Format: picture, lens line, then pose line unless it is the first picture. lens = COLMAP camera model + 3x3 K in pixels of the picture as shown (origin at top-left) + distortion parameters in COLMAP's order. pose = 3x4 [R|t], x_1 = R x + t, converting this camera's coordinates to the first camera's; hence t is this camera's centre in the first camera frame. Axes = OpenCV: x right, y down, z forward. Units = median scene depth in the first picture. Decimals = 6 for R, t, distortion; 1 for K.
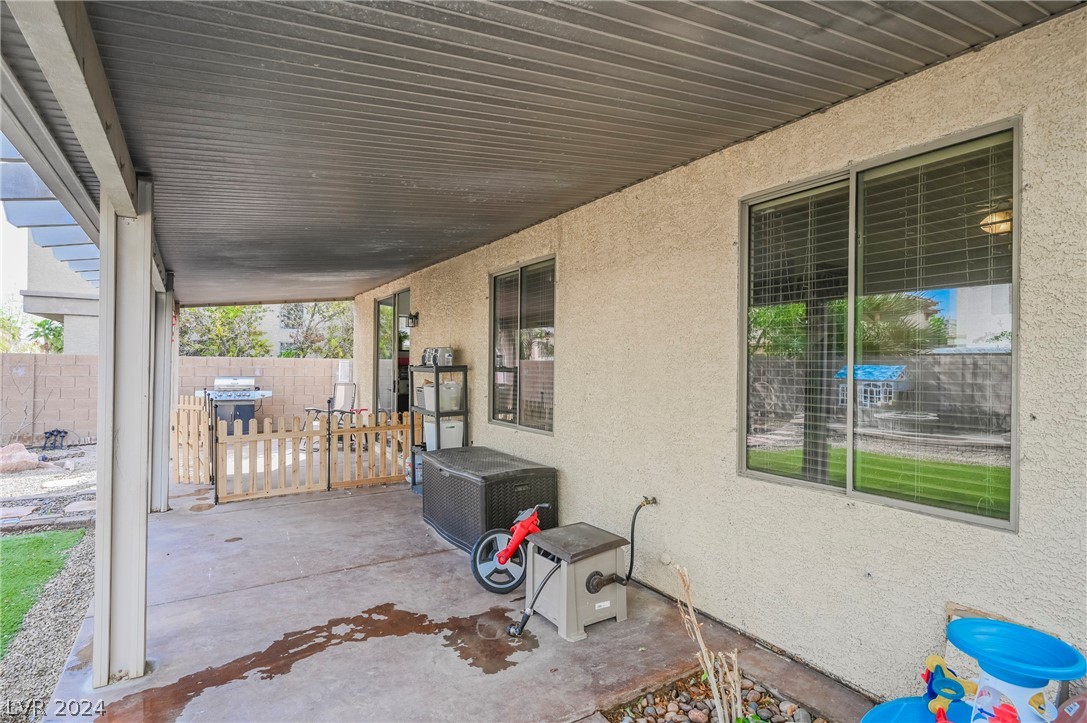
lens RADIAL K [[553.4, 0, 543.5], [0, 553.4, 361.5], [0, 0, 1]] dist [0.000305, -0.000103]
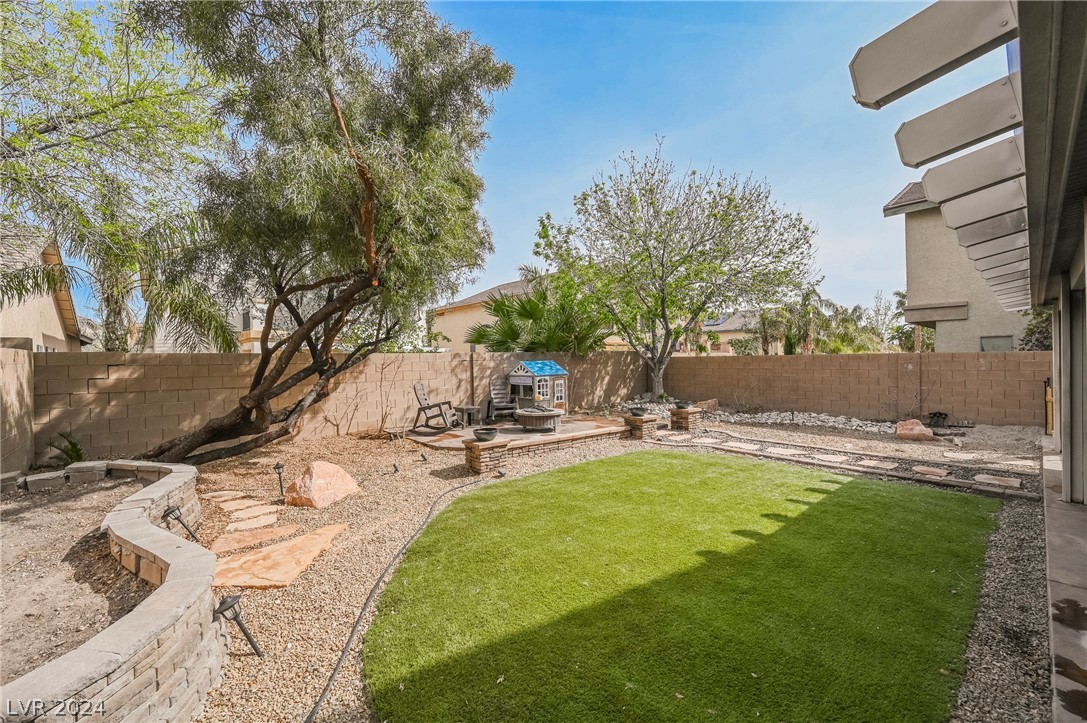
lens RADIAL K [[442.9, 0, 543.5], [0, 442.9, 361.5], [0, 0, 1]] dist [-0.001785, 0.000519]
pose [[0.165805, -0.014108, -0.986058, -0.039385], [0.024406, 0.999650, -0.010199, -0.008256], [0.985857, -0.022374, 0.166091, -0.105875]]
